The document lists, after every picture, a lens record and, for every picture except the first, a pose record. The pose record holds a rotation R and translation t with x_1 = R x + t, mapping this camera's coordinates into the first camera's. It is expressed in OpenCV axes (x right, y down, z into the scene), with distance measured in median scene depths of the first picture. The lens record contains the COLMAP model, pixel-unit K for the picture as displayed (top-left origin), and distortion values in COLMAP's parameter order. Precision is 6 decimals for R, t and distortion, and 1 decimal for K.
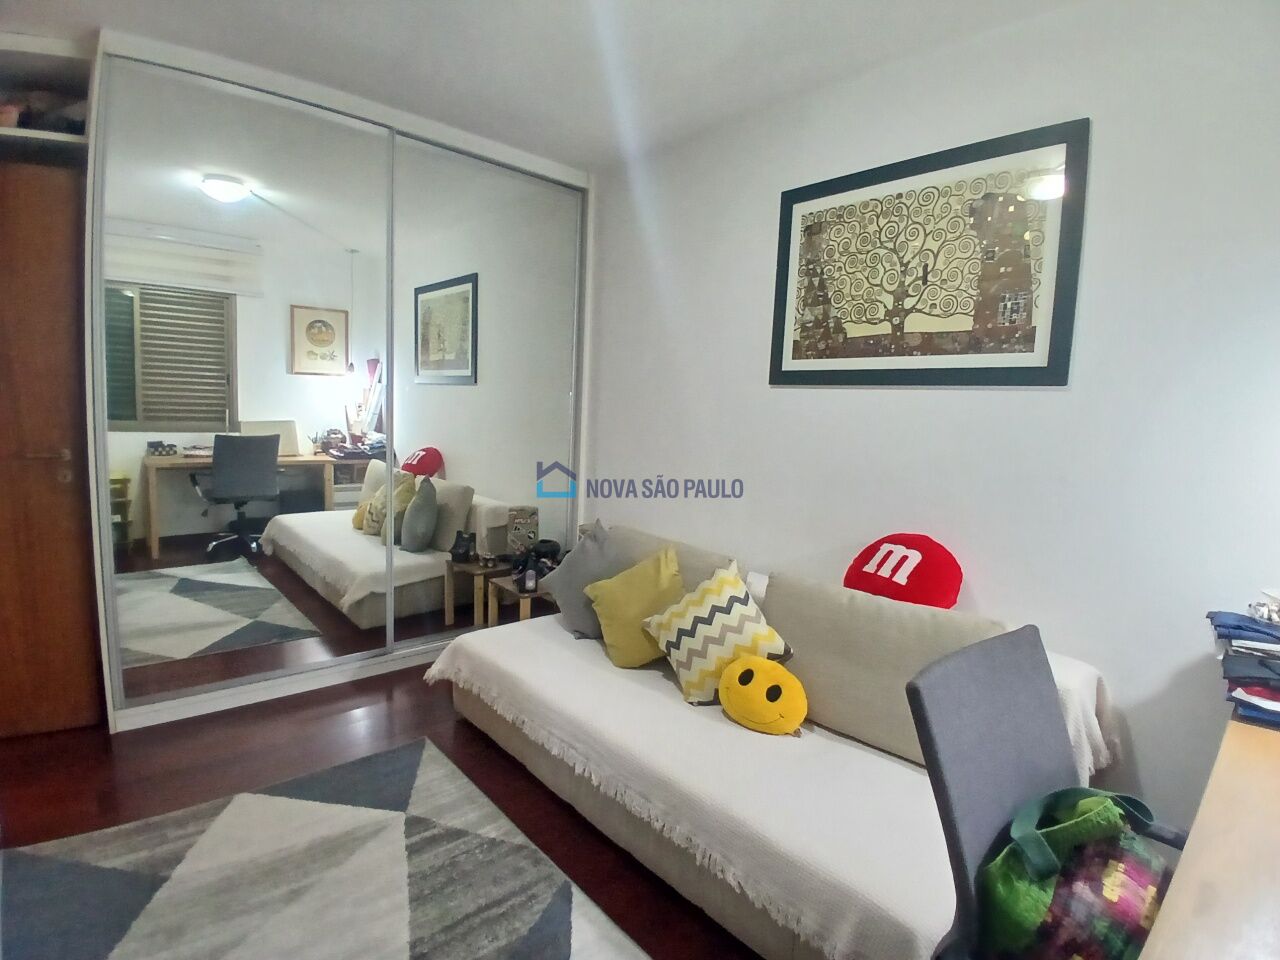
lens RADIAL K [[635.0, 0, 643.4], [0, 635.0, 481.6], [0, 0, 1]] dist [-0.002447, -0.045381]
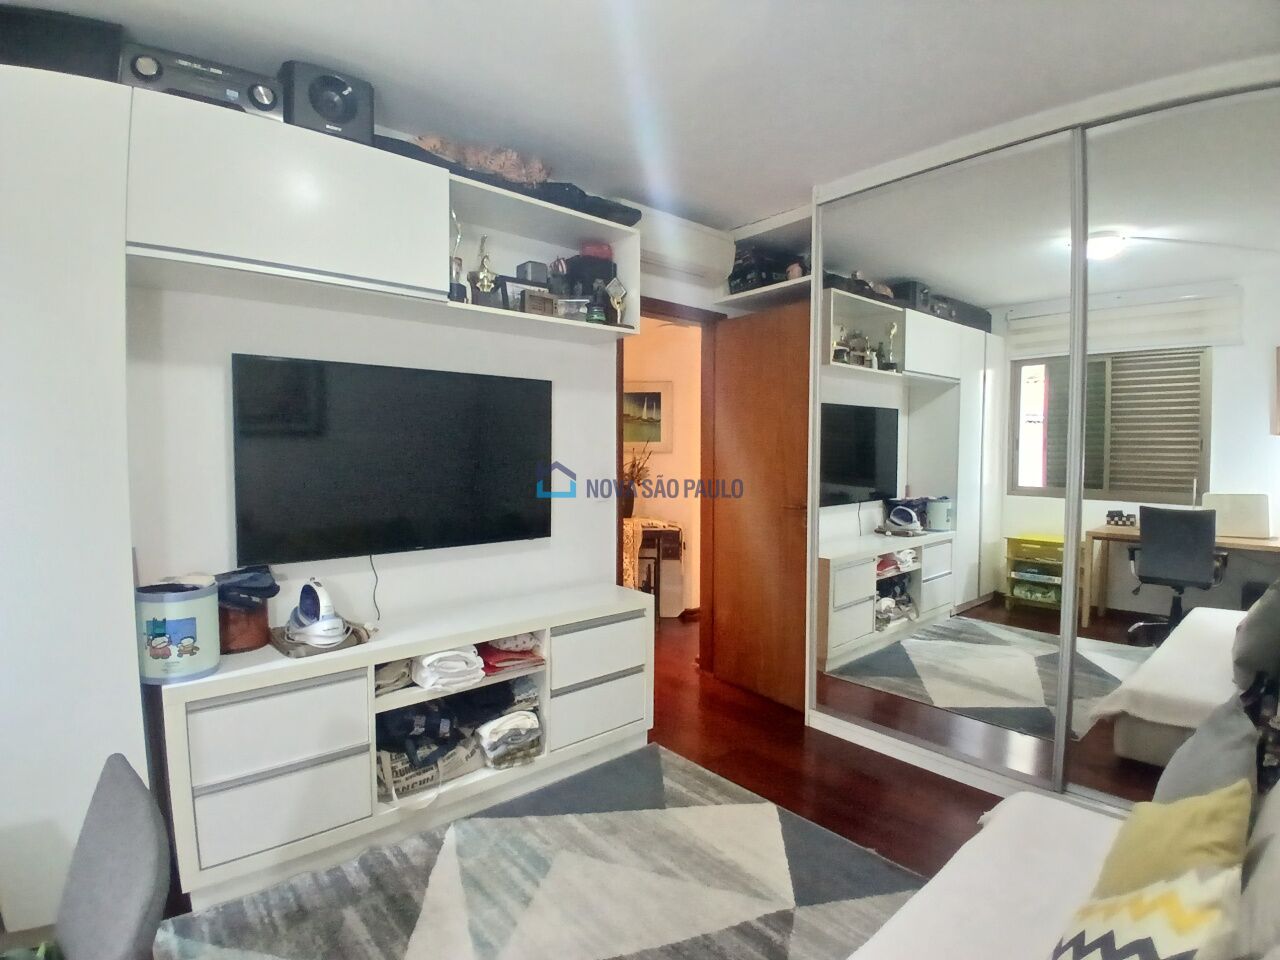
lens RADIAL K [[635.0, 0, 643.4], [0, 635.0, 481.6], [0, 0, 1]] dist [-0.002447, -0.045381]
pose [[-0.005988, 0.002049, -0.999980, 0.219257], [-0.116725, 0.993161, 0.002734, -0.028381], [0.993146, 0.116739, -0.005708, 0.288918]]
